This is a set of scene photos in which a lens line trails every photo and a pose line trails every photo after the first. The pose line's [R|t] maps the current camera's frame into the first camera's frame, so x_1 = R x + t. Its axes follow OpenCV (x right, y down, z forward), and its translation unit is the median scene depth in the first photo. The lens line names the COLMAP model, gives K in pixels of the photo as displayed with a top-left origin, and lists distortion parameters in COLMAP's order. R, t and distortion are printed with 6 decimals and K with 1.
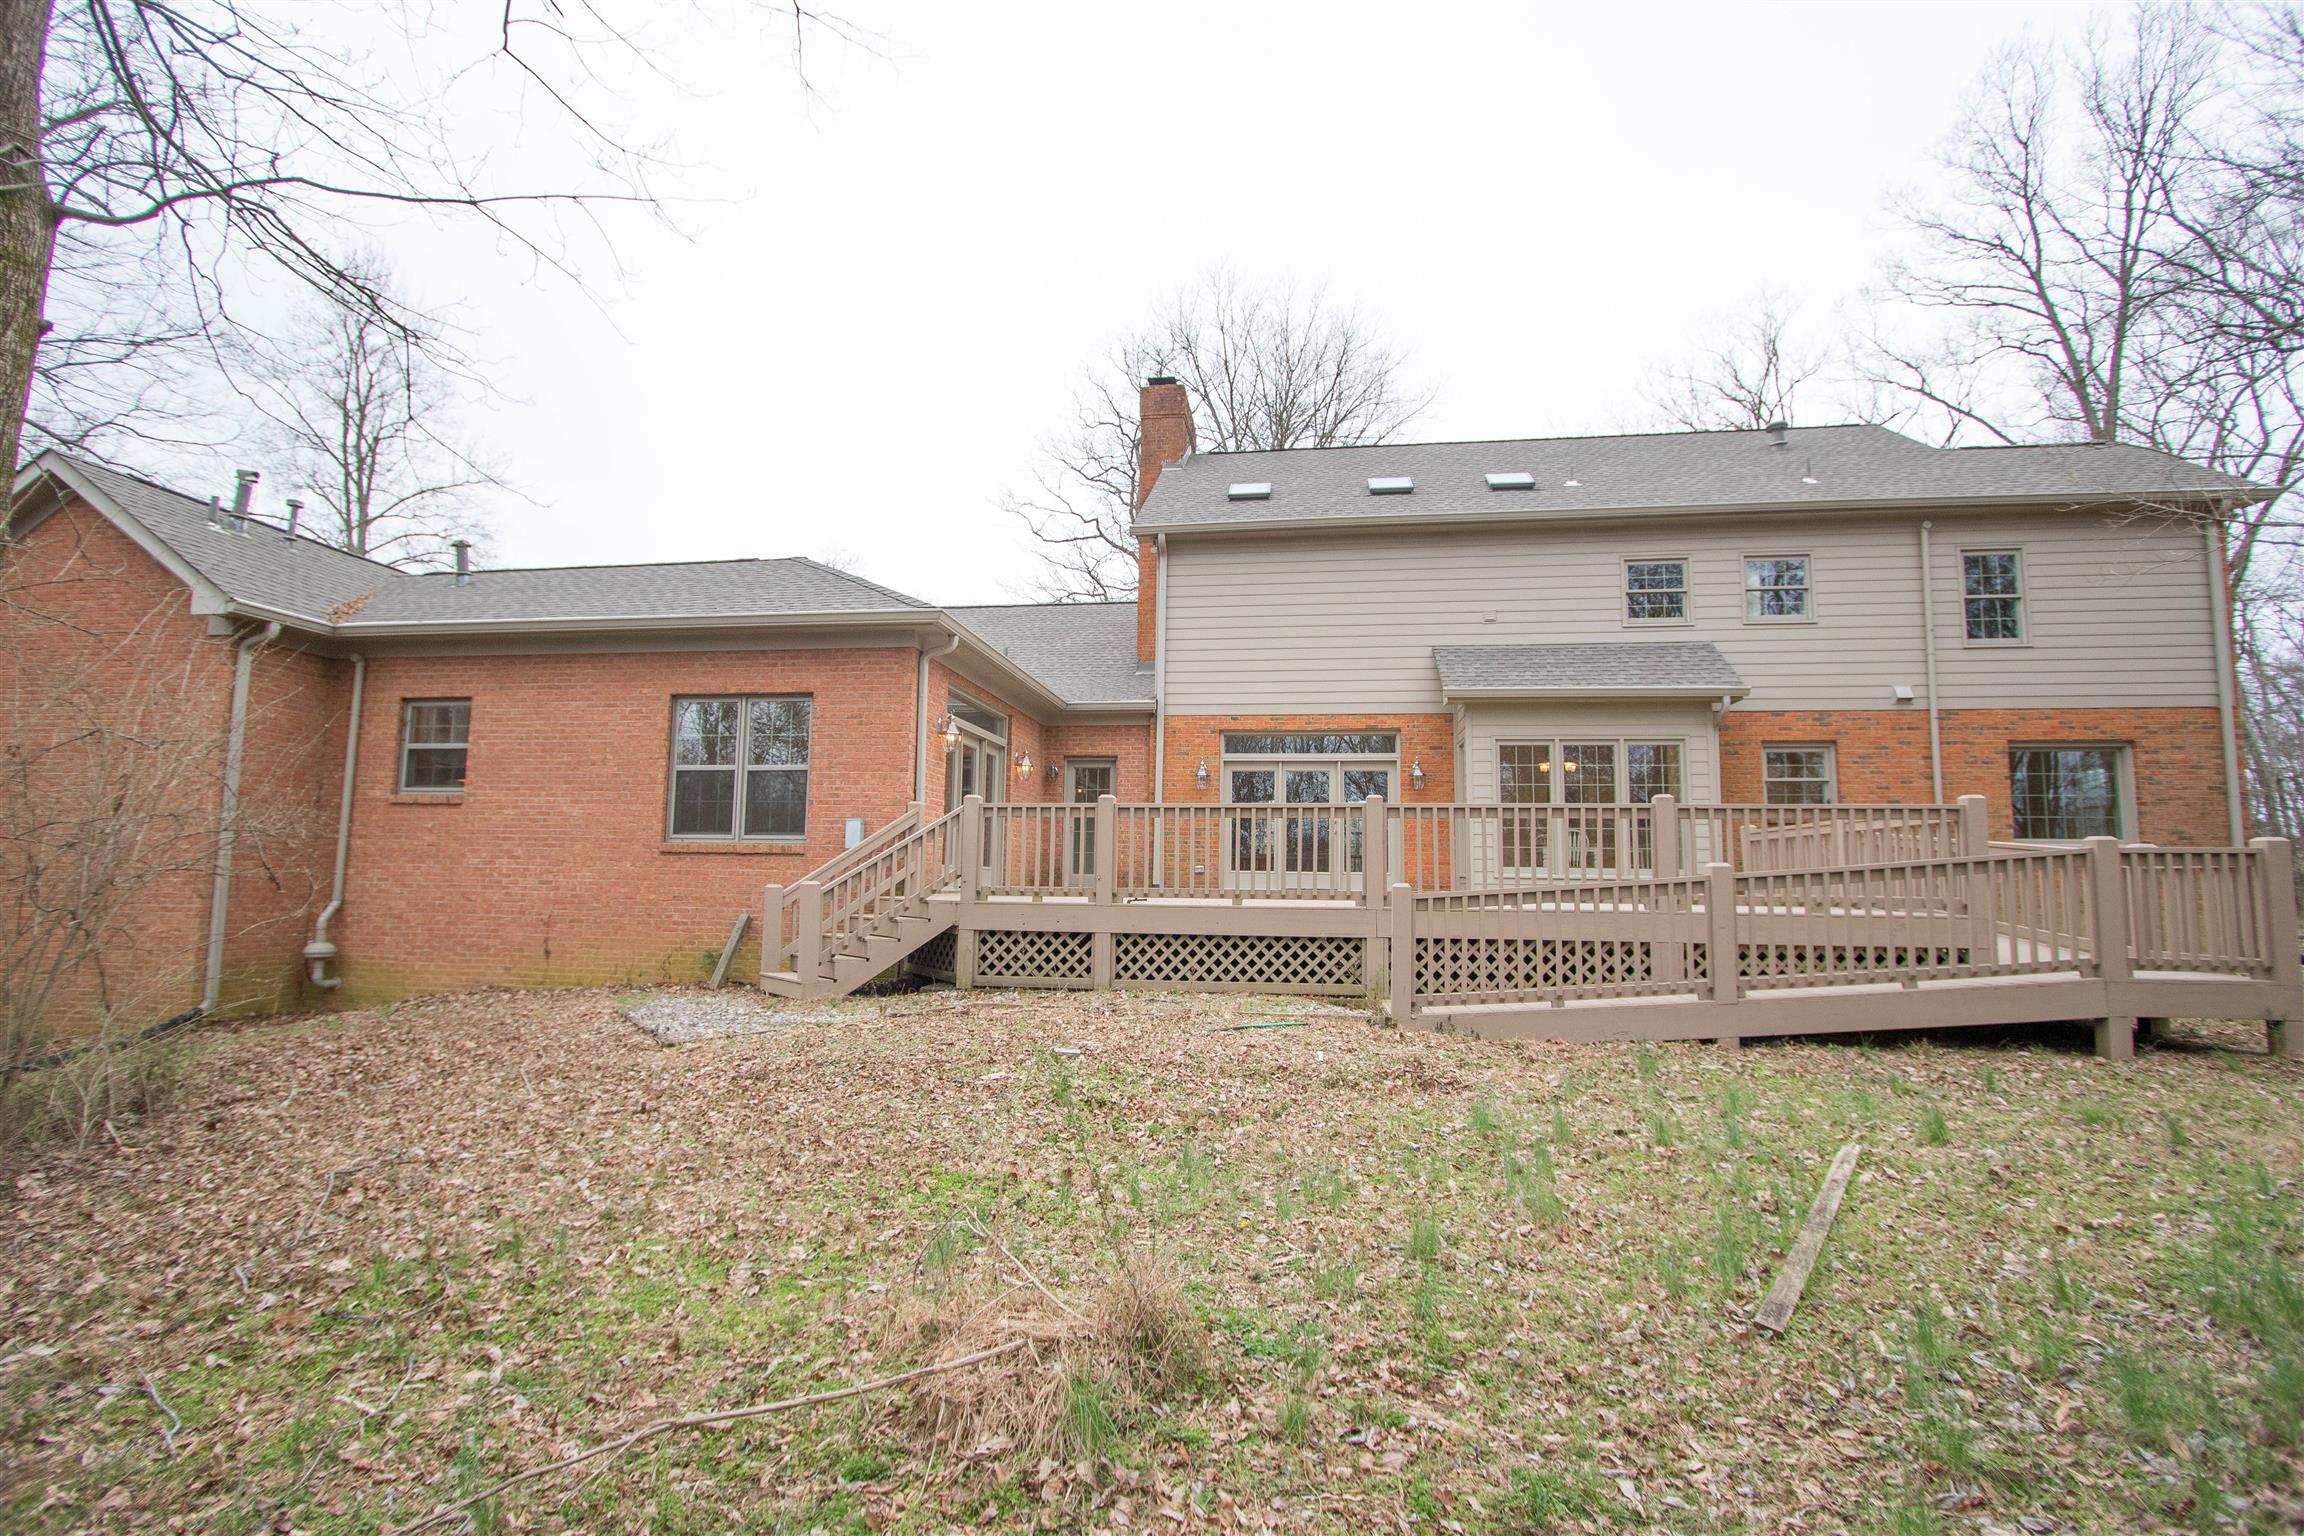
lens RADIAL K [[1056.5, 0, 1160.1], [0, 1056.5, 772.3], [0, 0, 1]] dist [-0.017971, 0.000285]
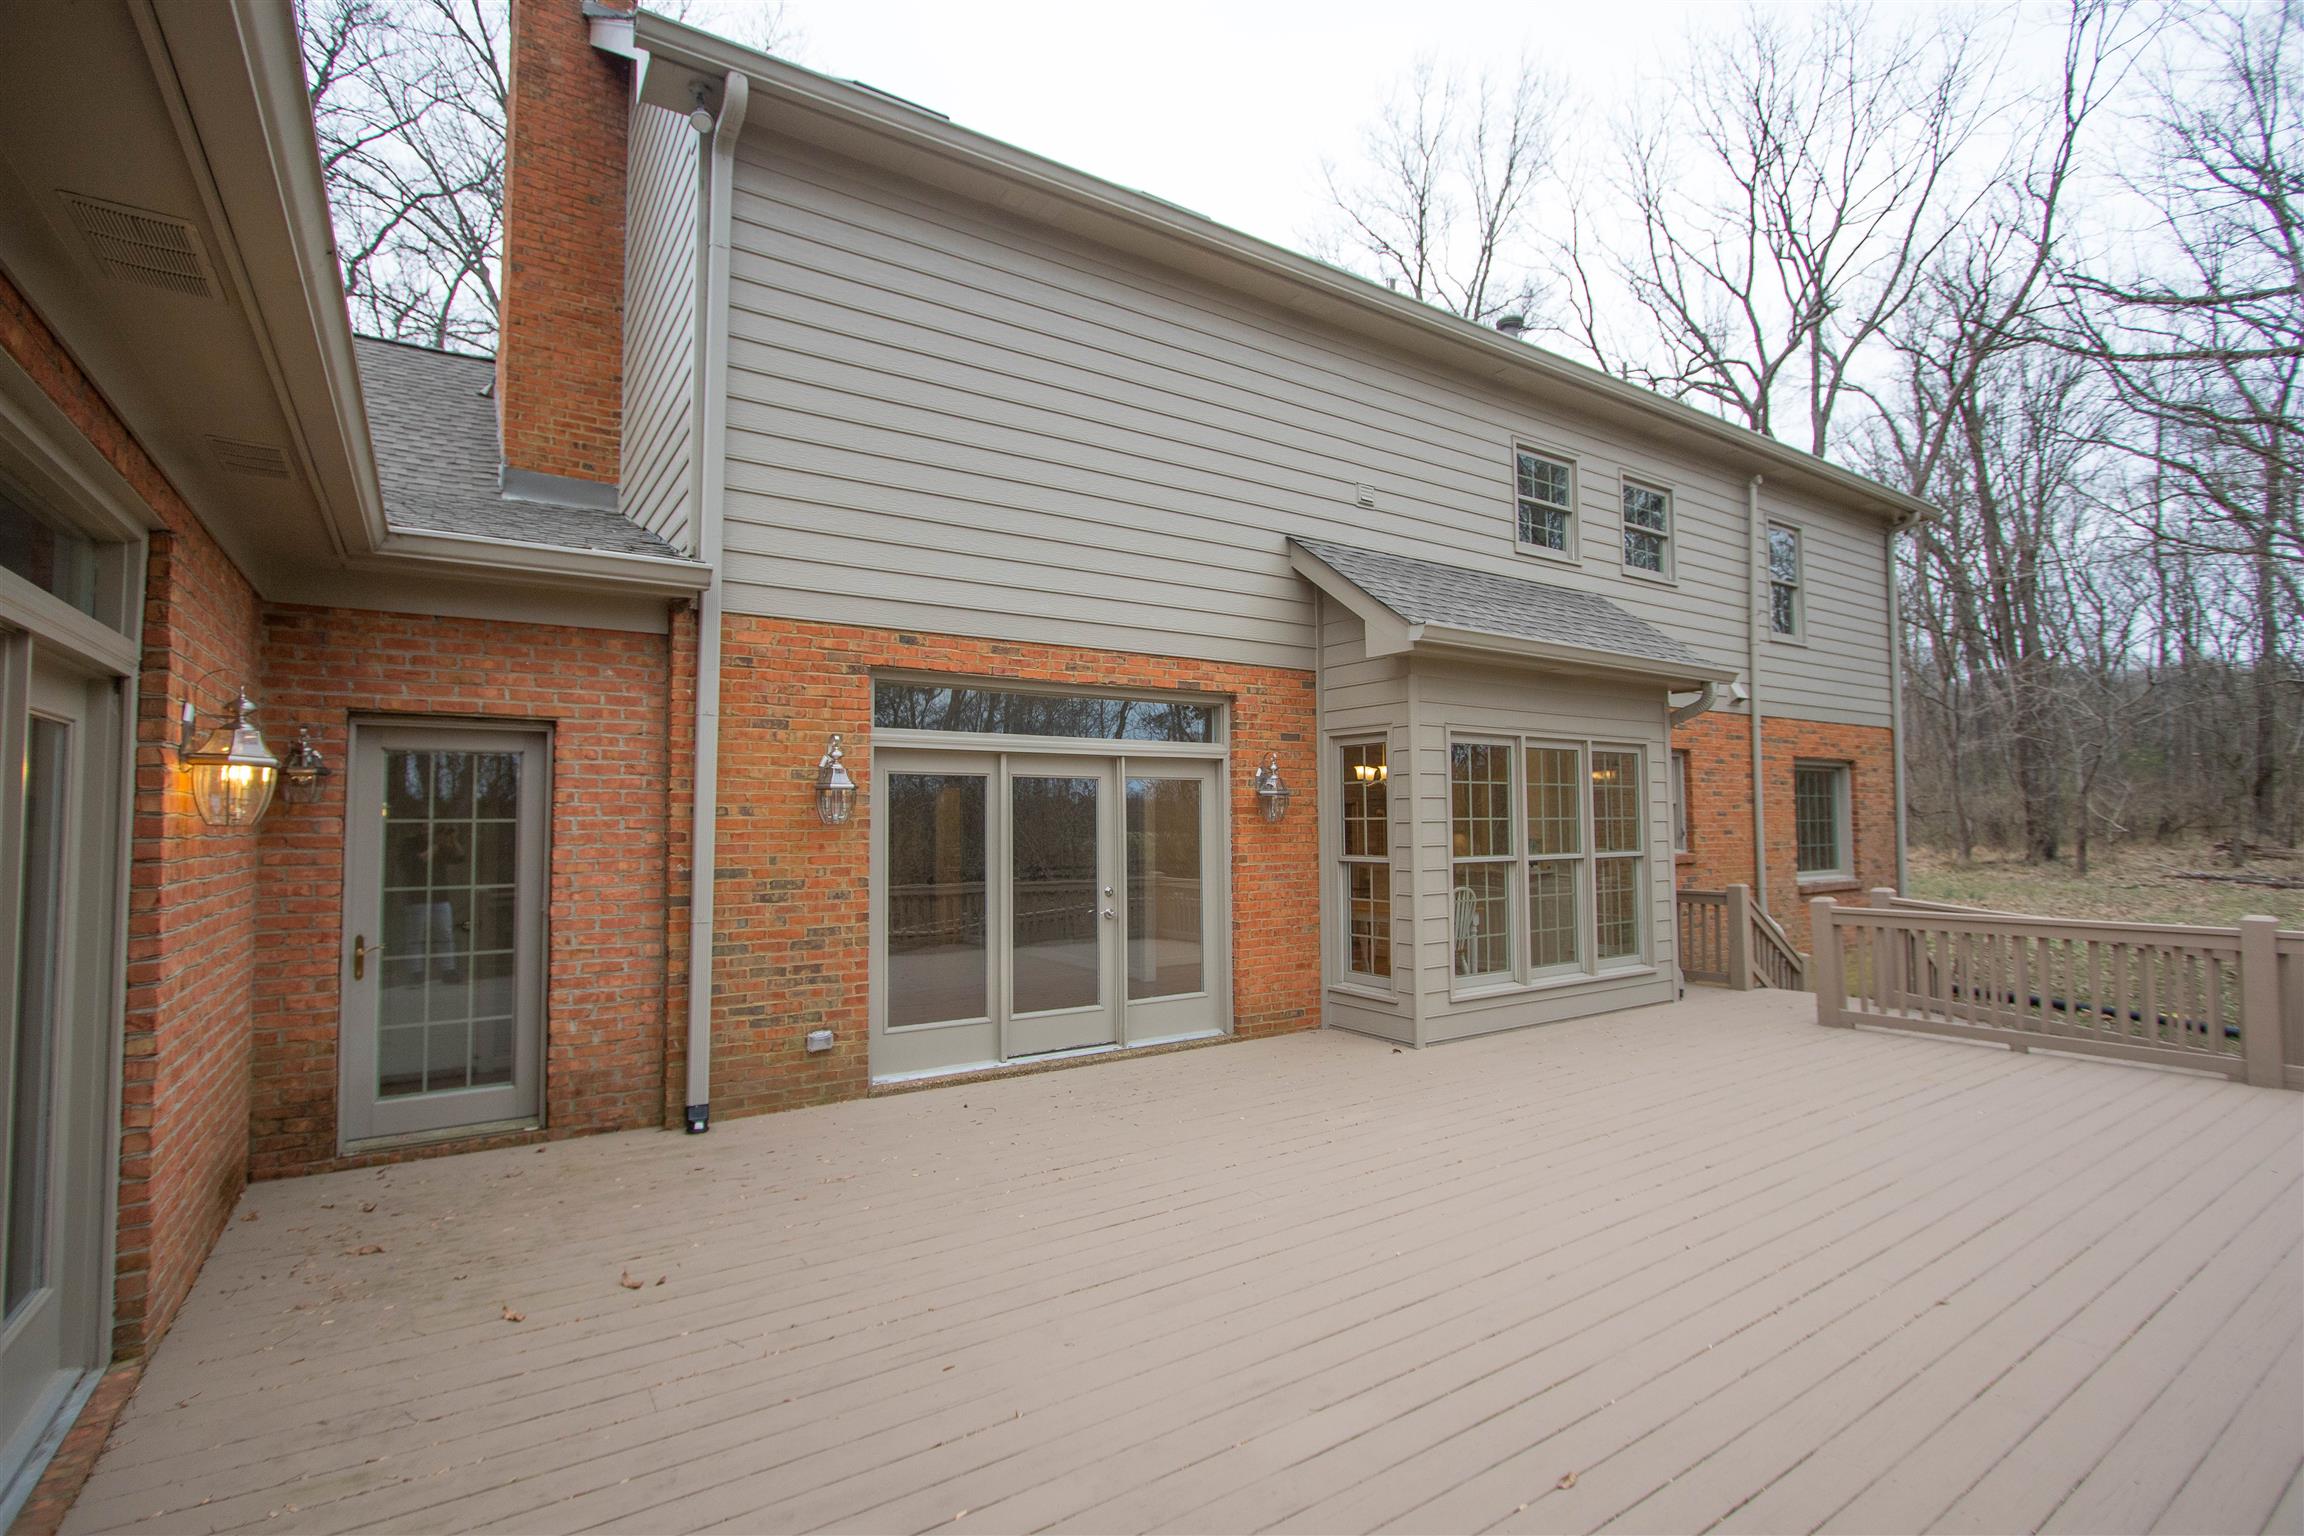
lens RADIAL K [[1056.5, 0, 1160.1], [0, 1056.5, 772.3], [0, 0, 1]] dist [-0.017971, 0.000285]
pose [[0.753602, 0.015293, 0.657153, -0.115675], [-0.047867, 0.998352, 0.031658, -0.019177], [-0.655586, -0.055313, 0.753092, 0.654342]]
